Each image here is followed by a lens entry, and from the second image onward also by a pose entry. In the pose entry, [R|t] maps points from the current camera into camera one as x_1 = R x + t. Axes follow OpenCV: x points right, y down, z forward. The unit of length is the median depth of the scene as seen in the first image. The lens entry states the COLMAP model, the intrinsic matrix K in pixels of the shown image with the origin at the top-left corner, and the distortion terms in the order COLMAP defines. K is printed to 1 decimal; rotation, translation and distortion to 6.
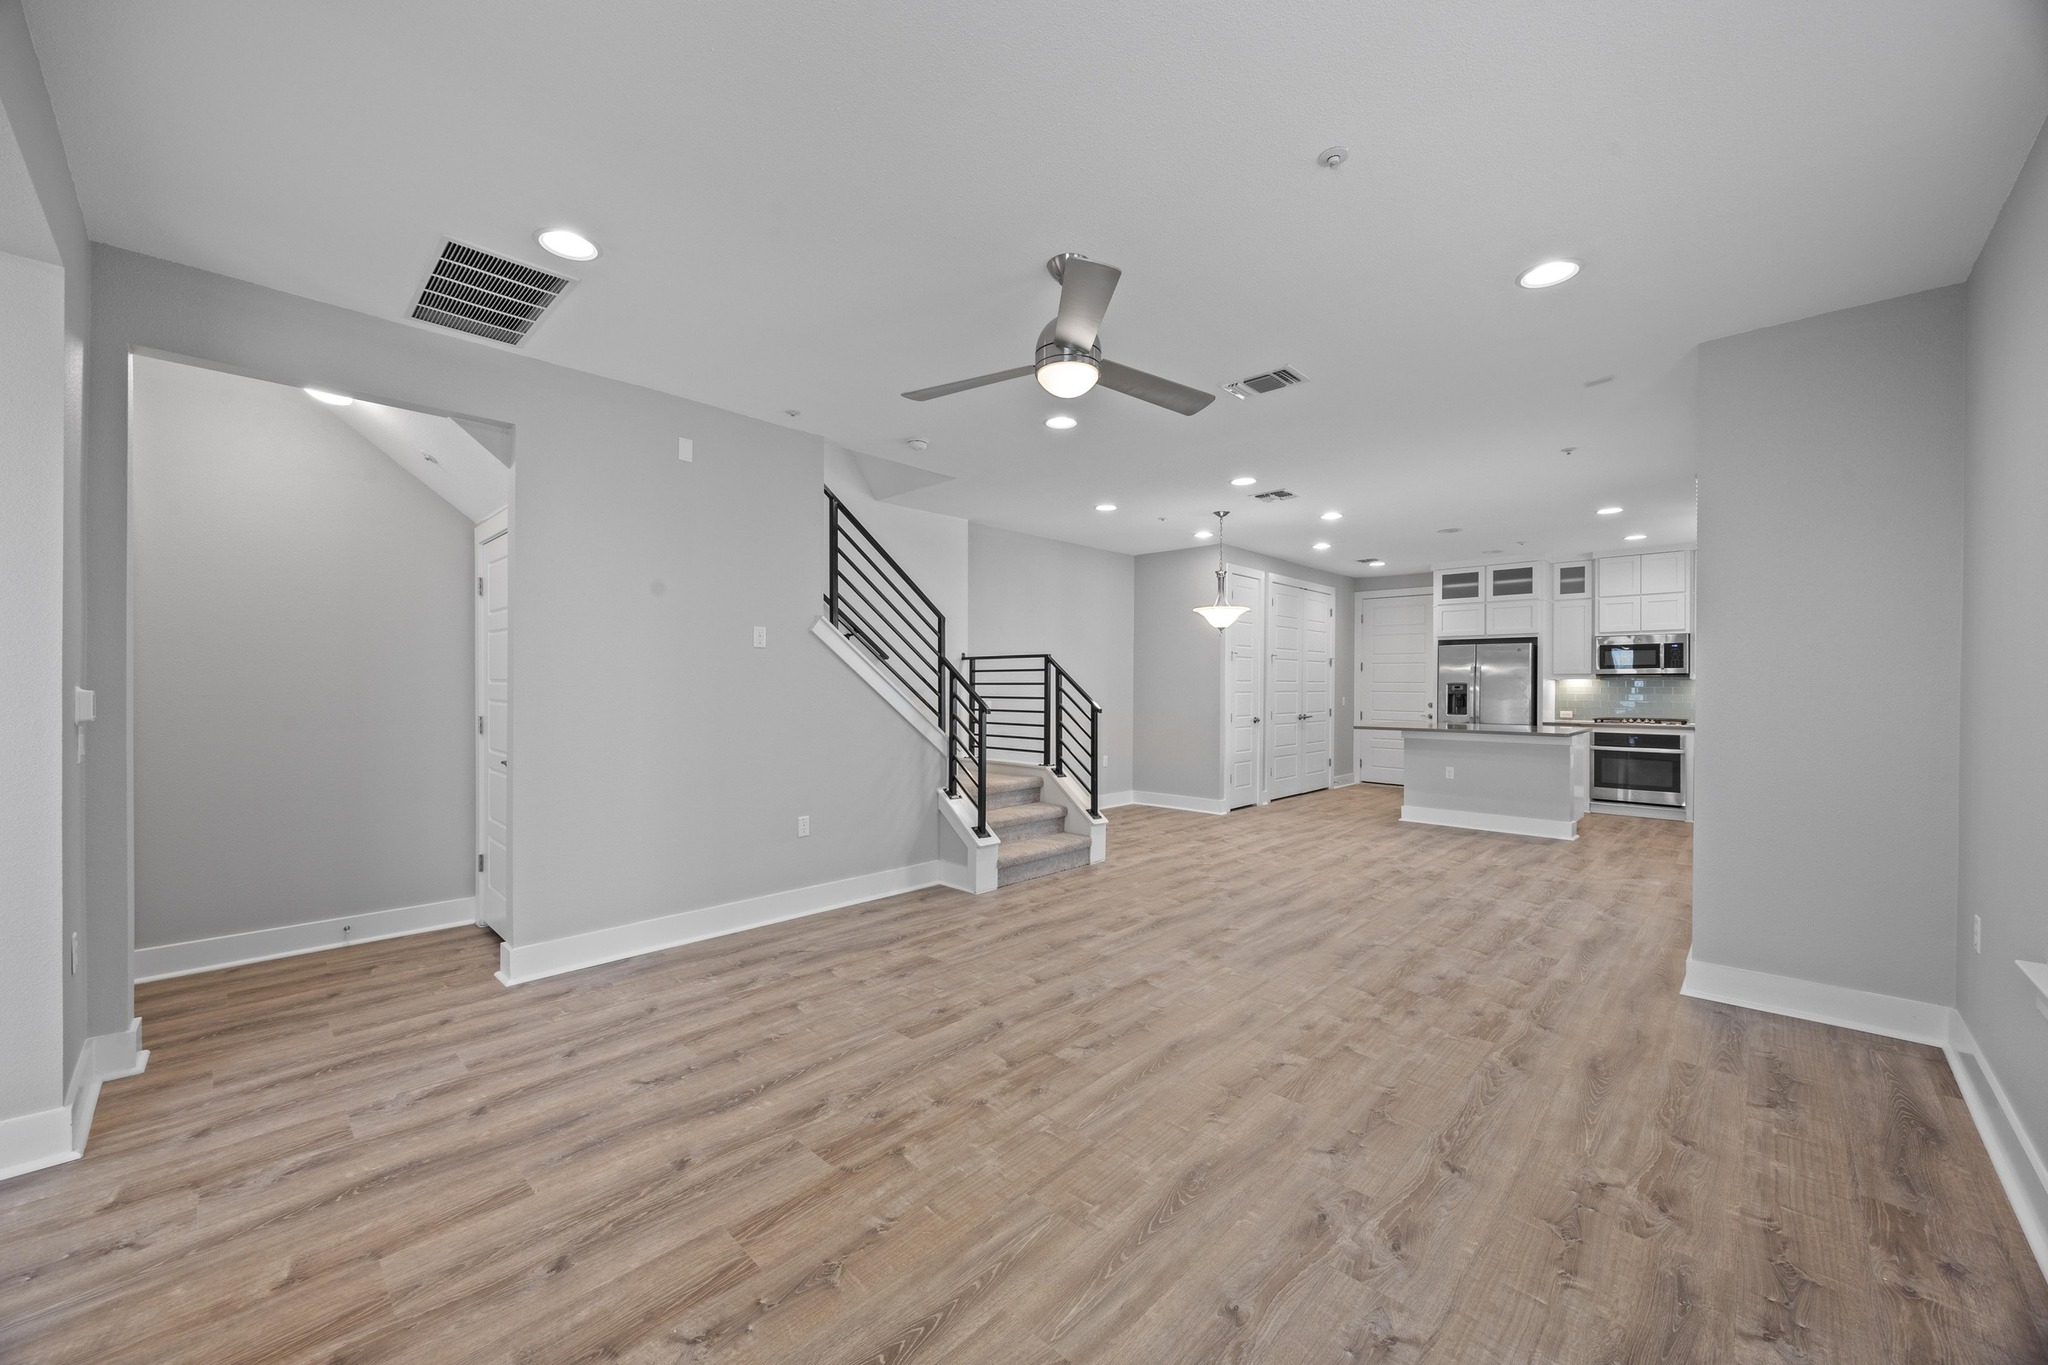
lens RADIAL K [[779.6, 0, 1019.9], [0, 779.6, 688.3], [0, 0, 1]] dist [-0.002321, -0.000150]
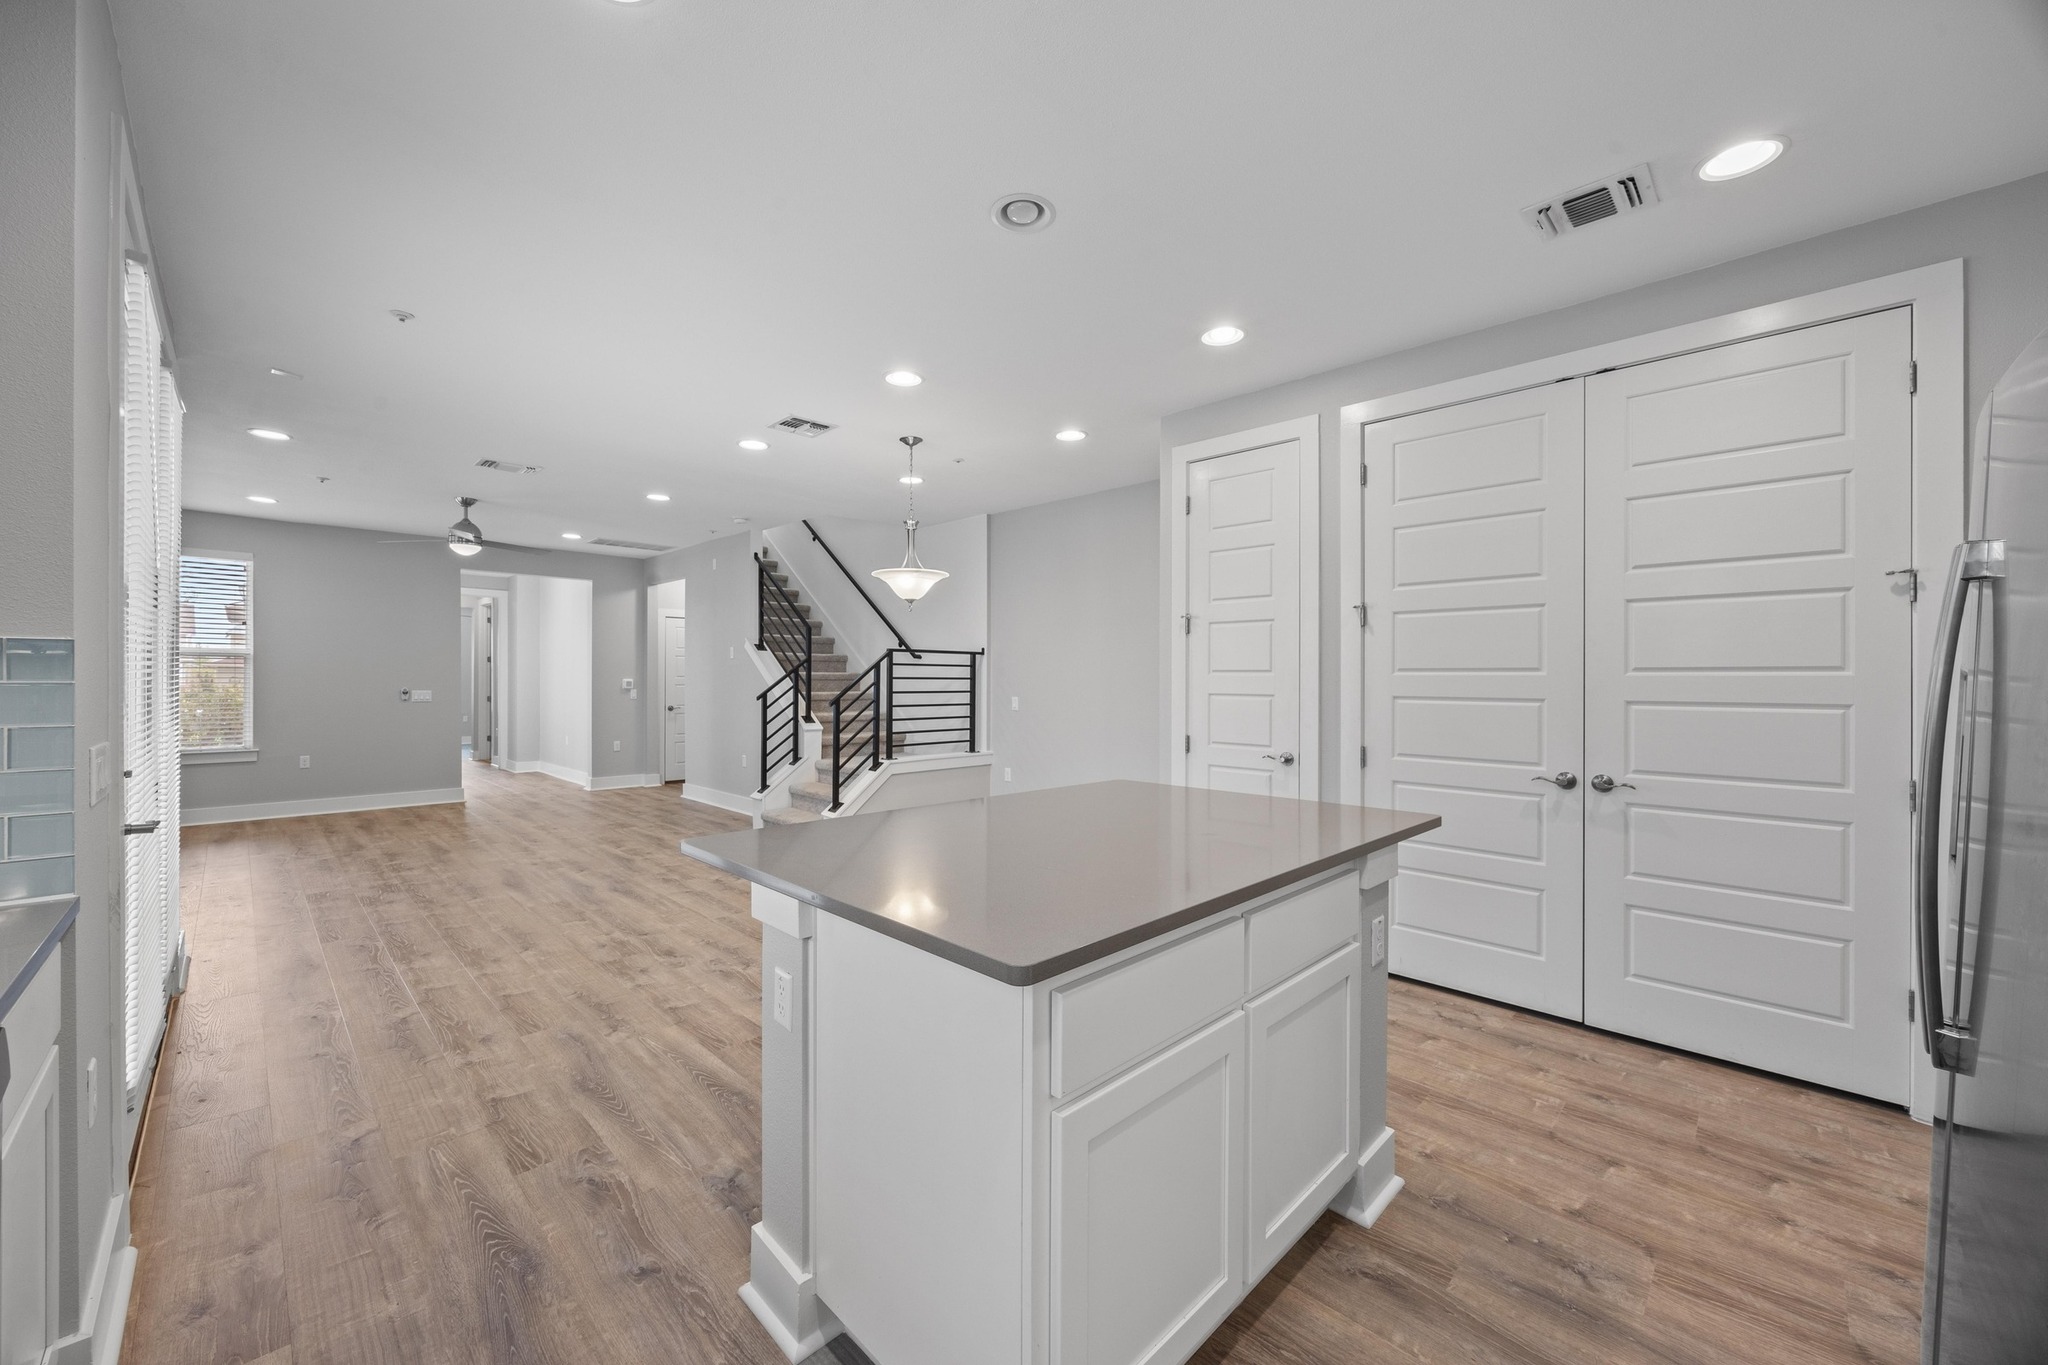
lens RADIAL K [[779.6, 0, 1014.4], [0, 779.6, 693.0], [0, 0, 1]] dist [-0.002321, -0.000150]
pose [[-0.019912, 0.016724, -0.999662, 1.366161], [-0.006830, 0.999834, 0.016863, -0.006151], [0.999778, 0.007164, -0.019795, 1.556791]]
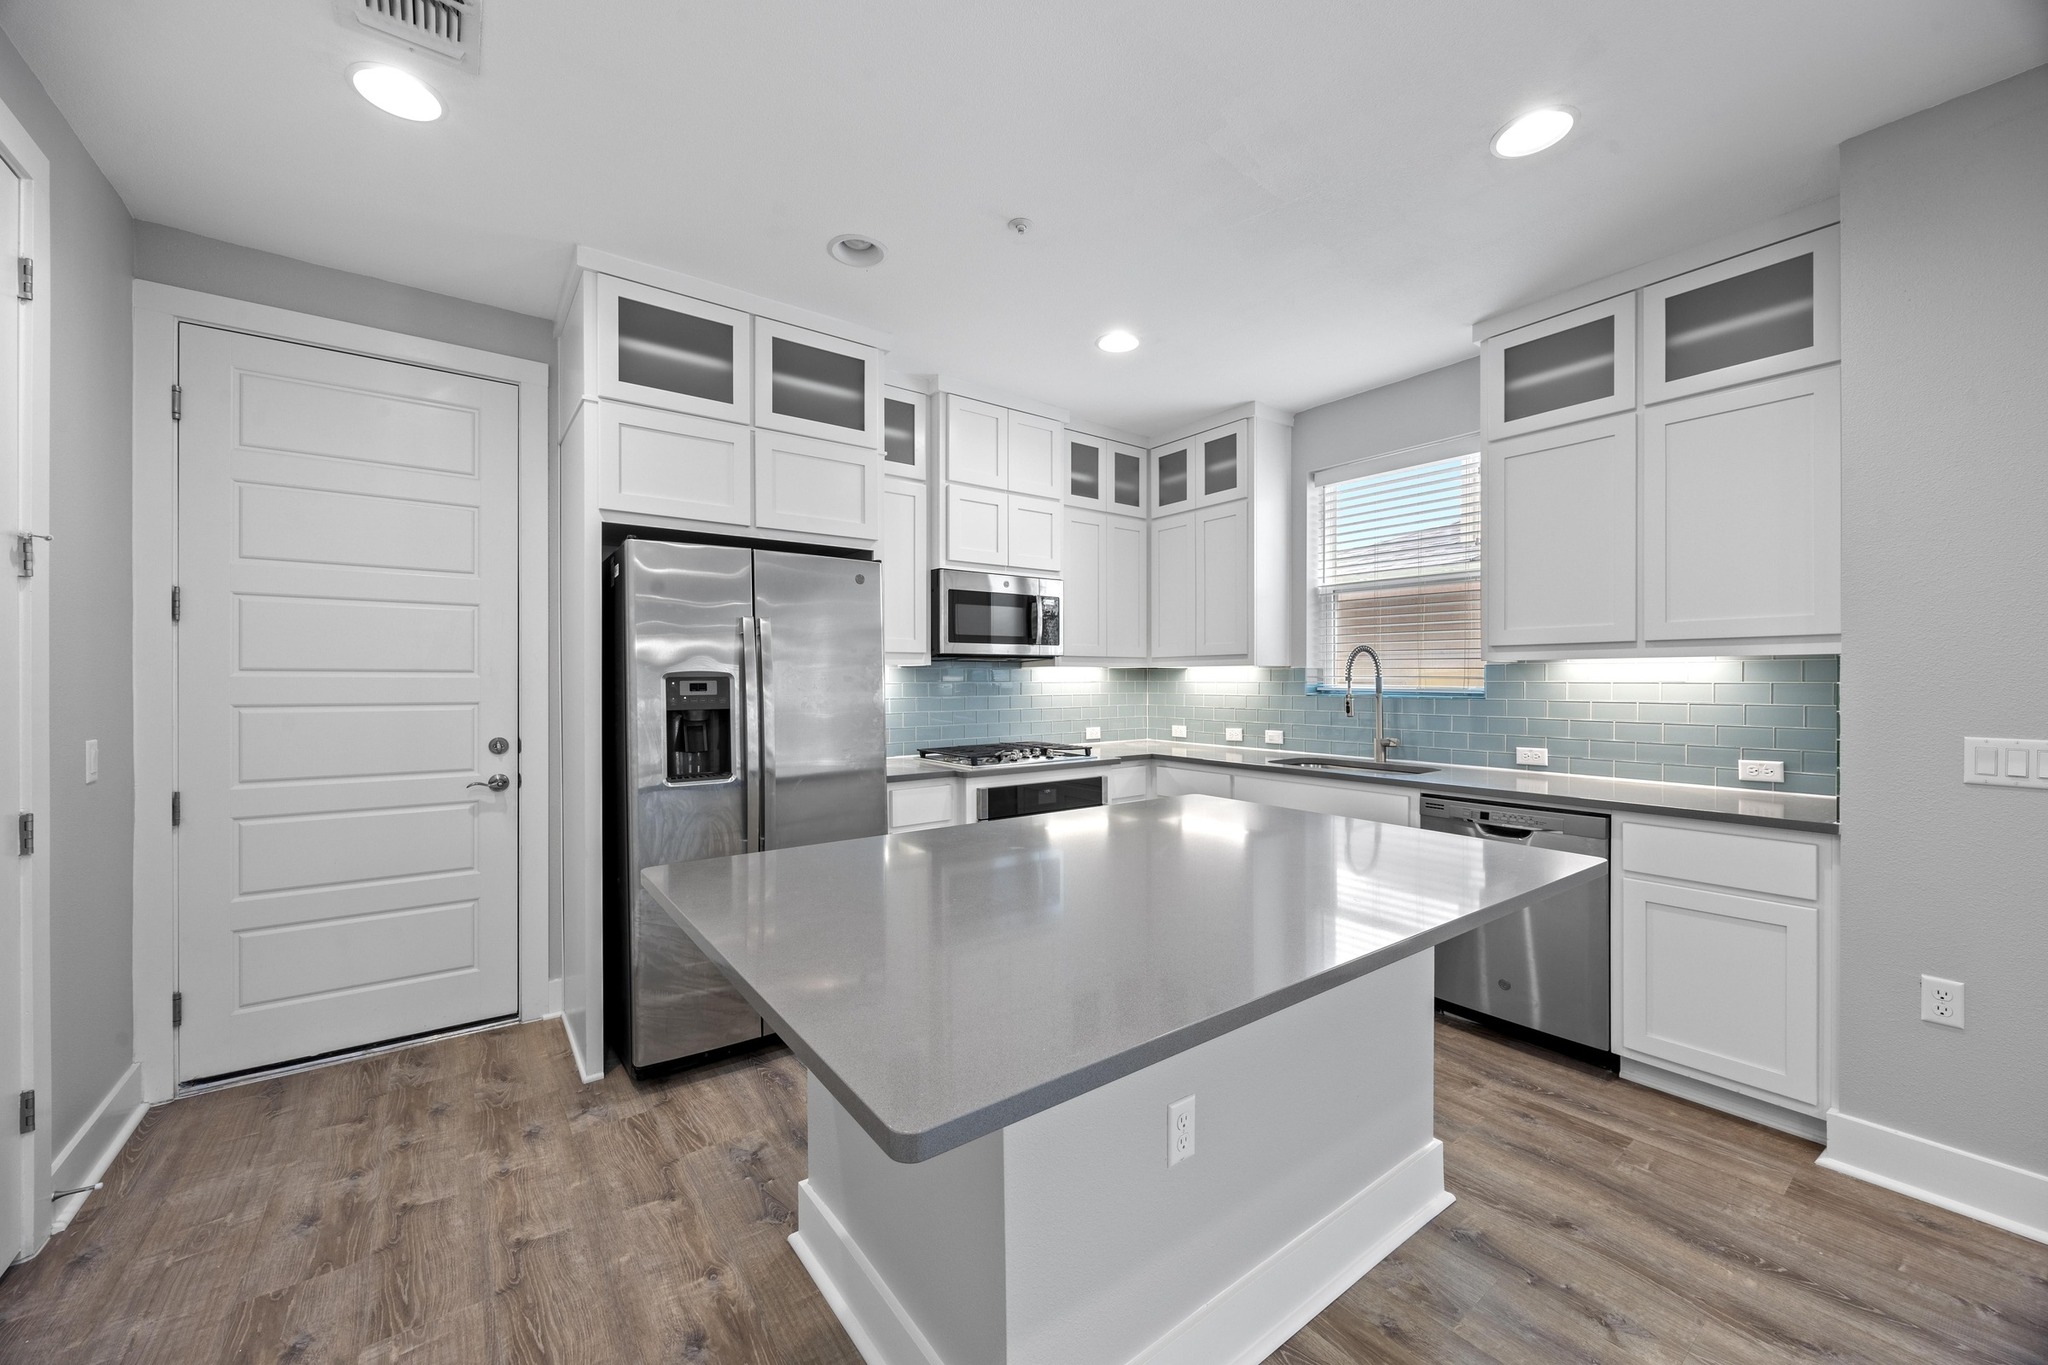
lens RADIAL K [[779.6, 0, 1021.3], [0, 779.6, 683.2], [0, 0, 1]] dist [-0.002321, -0.000150]
pose [[0.166326, -0.008826, 0.986031, 0.554945], [0.006477, 0.999948, 0.007858, -0.008651], [-0.986050, 0.005079, 0.166375, 1.586009]]
